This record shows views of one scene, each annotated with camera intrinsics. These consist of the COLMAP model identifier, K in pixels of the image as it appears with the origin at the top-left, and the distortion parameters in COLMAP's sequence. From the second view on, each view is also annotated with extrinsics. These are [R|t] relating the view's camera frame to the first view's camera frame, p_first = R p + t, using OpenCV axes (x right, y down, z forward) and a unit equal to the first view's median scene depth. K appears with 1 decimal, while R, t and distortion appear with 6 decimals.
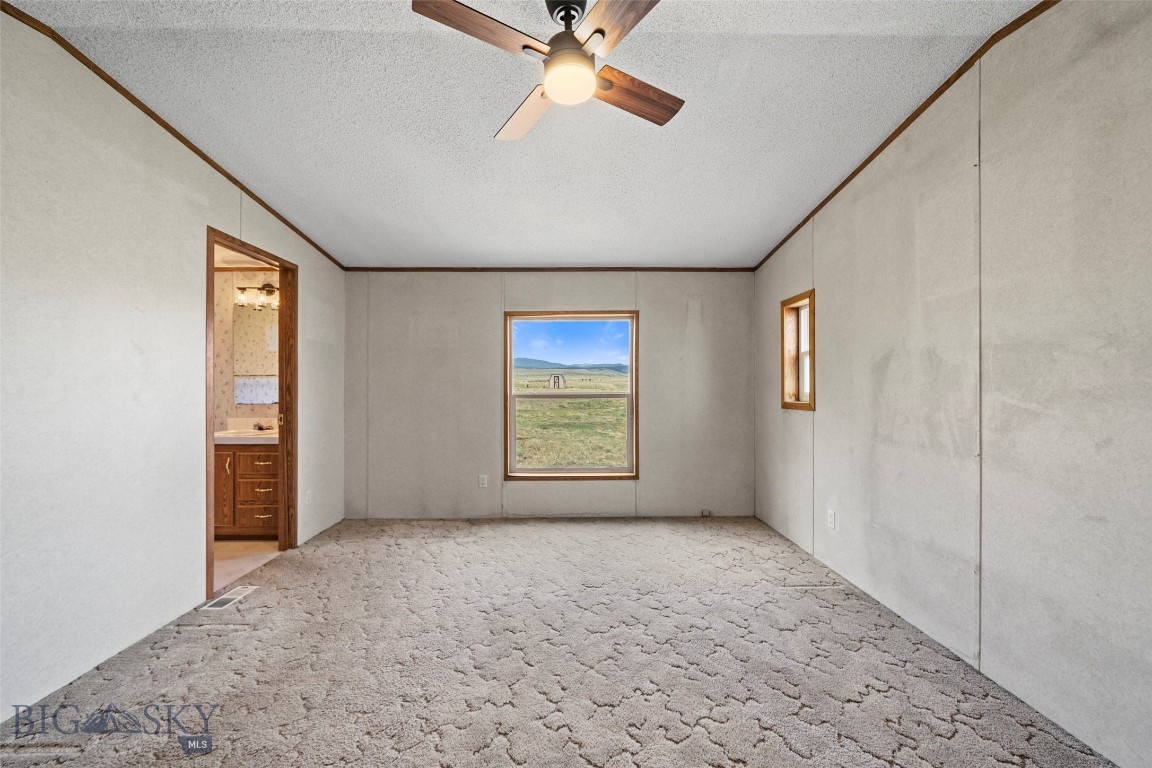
lens RADIAL K [[449.7, 0, 576.0], [0, 449.7, 384.0], [0, 0, 1]] dist [-0.000285, 0.000002]
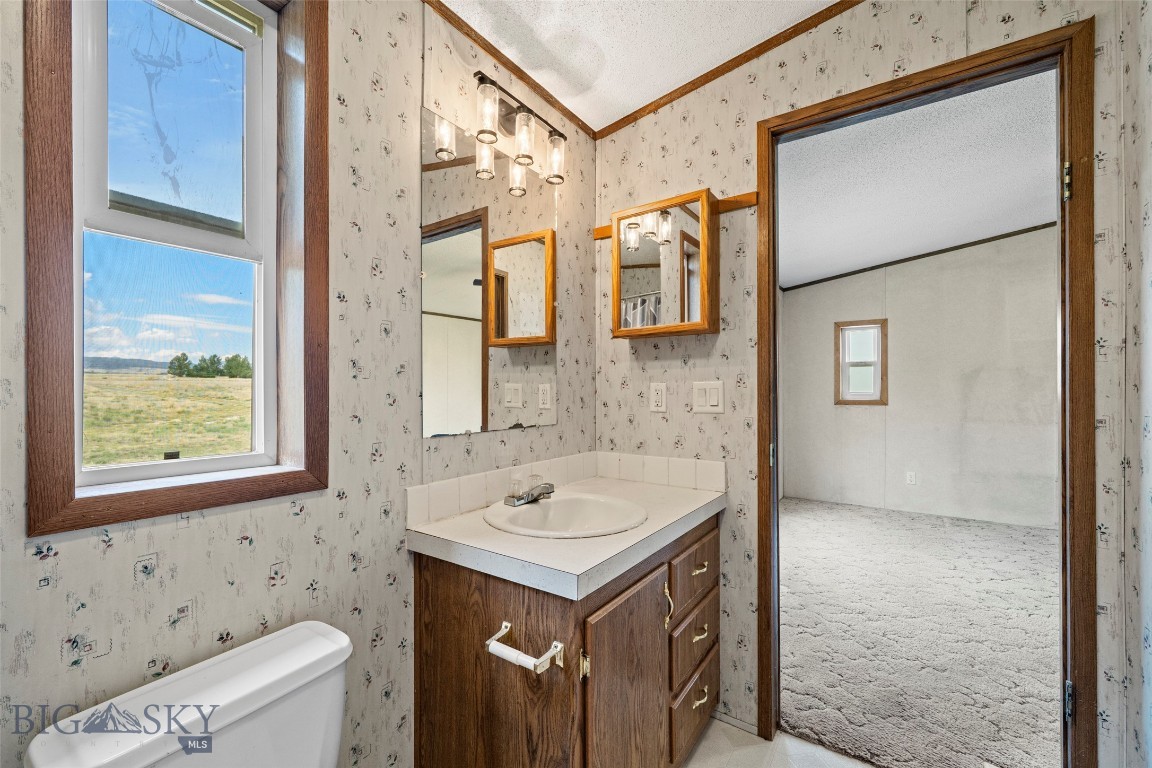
lens RADIAL K [[473.1, 0, 576.0], [0, 473.1, 384.0], [0, 0, 1]] dist [0.000573, 0.000225]
pose [[0.570827, 0.010810, 0.820999, -1.224452], [-0.008633, 0.999937, -0.007164, 0.012104], [-0.821025, -0.002999, 0.570884, 0.932278]]
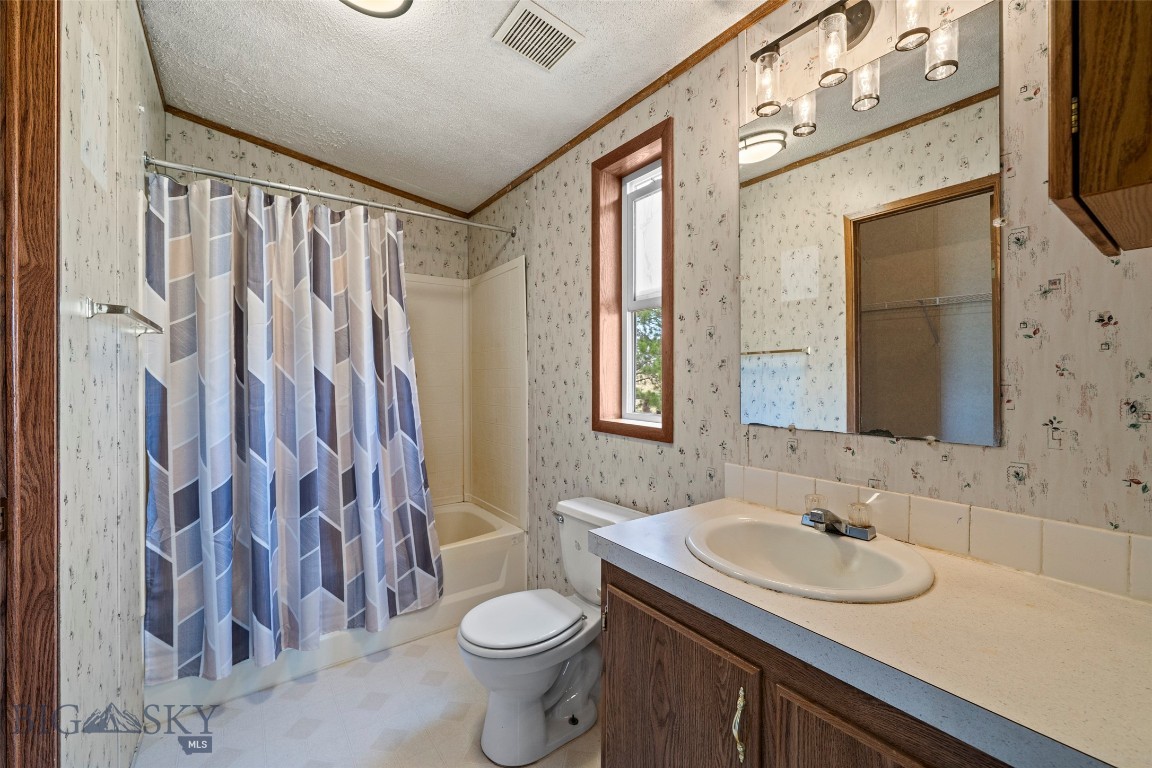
lens RADIAL K [[464.6, 0, 576.0], [0, 464.6, 384.0], [0, 0, 1]] dist [-0.000294, 0.000014]
pose [[0.591479, 0.014587, -0.806189, -0.702279], [0.003011, 0.999789, 0.020299, 0.009066], [0.806315, -0.014433, 0.591310, 0.881393]]
